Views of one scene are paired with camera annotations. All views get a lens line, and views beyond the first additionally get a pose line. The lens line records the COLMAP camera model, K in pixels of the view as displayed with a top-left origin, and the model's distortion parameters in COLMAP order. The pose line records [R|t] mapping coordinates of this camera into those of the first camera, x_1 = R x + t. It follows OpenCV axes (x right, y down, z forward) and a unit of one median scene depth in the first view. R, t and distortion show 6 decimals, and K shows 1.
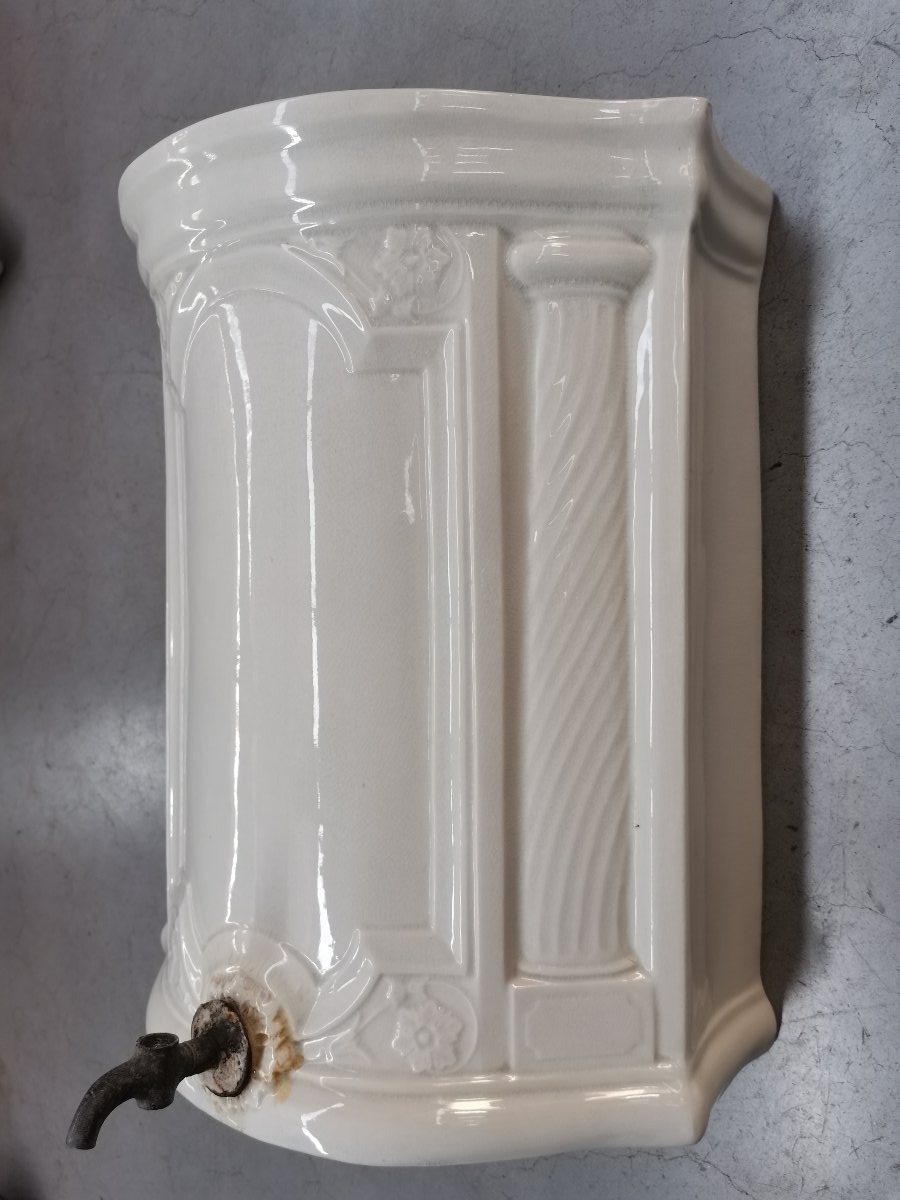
lens RADIAL K [[907.3, 0, 450.0], [0, 907.3, 600.0], [0, 0, 1]] dist [-0.002760, -0.012573]
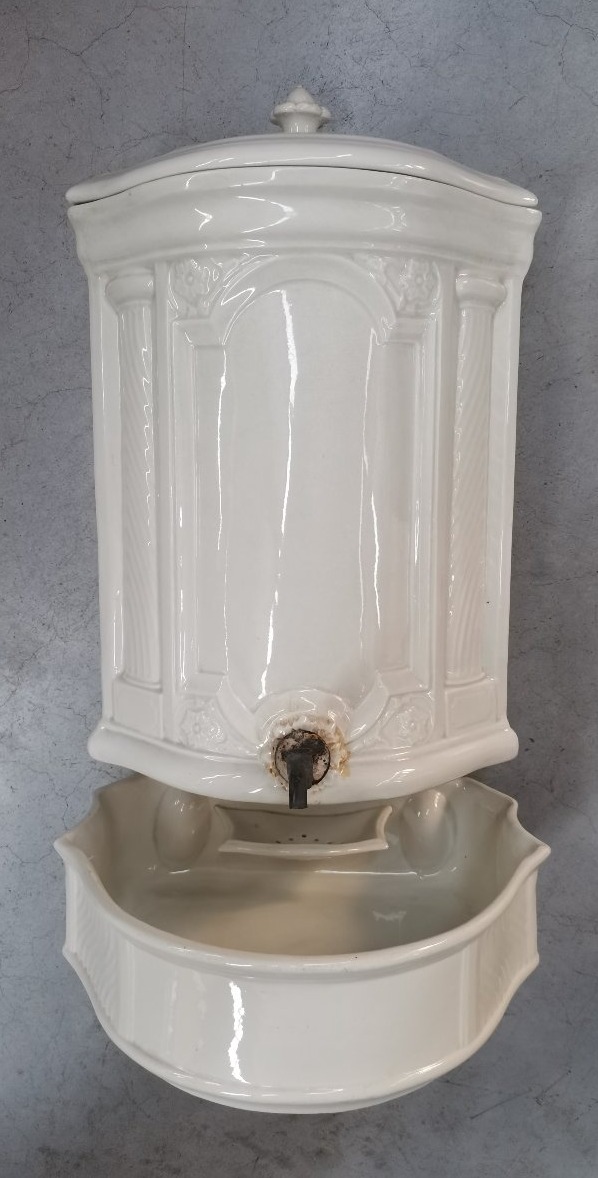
lens RADIAL K [[909.4, 0, 299.0], [0, 909.4, 589.0], [0, 0, 1]] dist [0.063025, -0.111798]
pose [[0.811315, -0.071893, 0.580172, -1.239366], [0.000739, 0.992535, 0.121958, -0.009510], [-0.584609, -0.098518, 0.805311, -0.302651]]
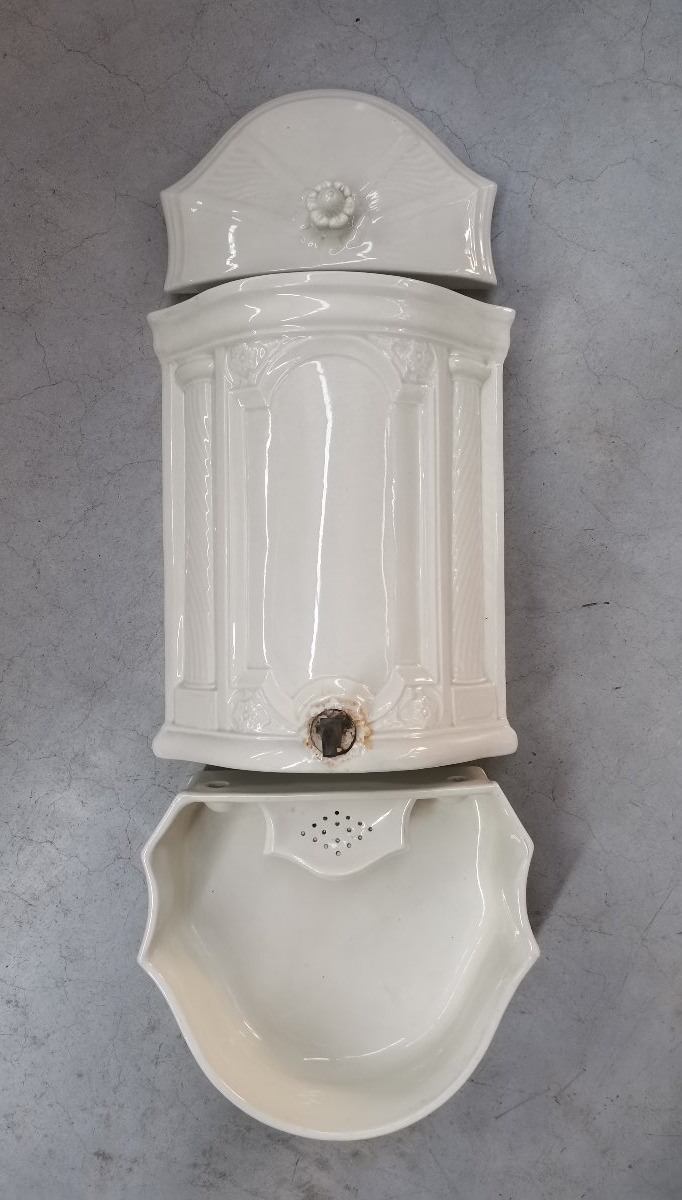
lens RADIAL K [[898.7, 0, 322.2], [0, 898.7, 604.3], [0, 0, 1]] dist [0.055411, -0.092728]
pose [[0.819179, 0.005832, 0.573508, -1.461001], [0.011610, 0.999575, -0.026748, 0.277419], [-0.573420, 0.028570, 0.818763, -0.630609]]
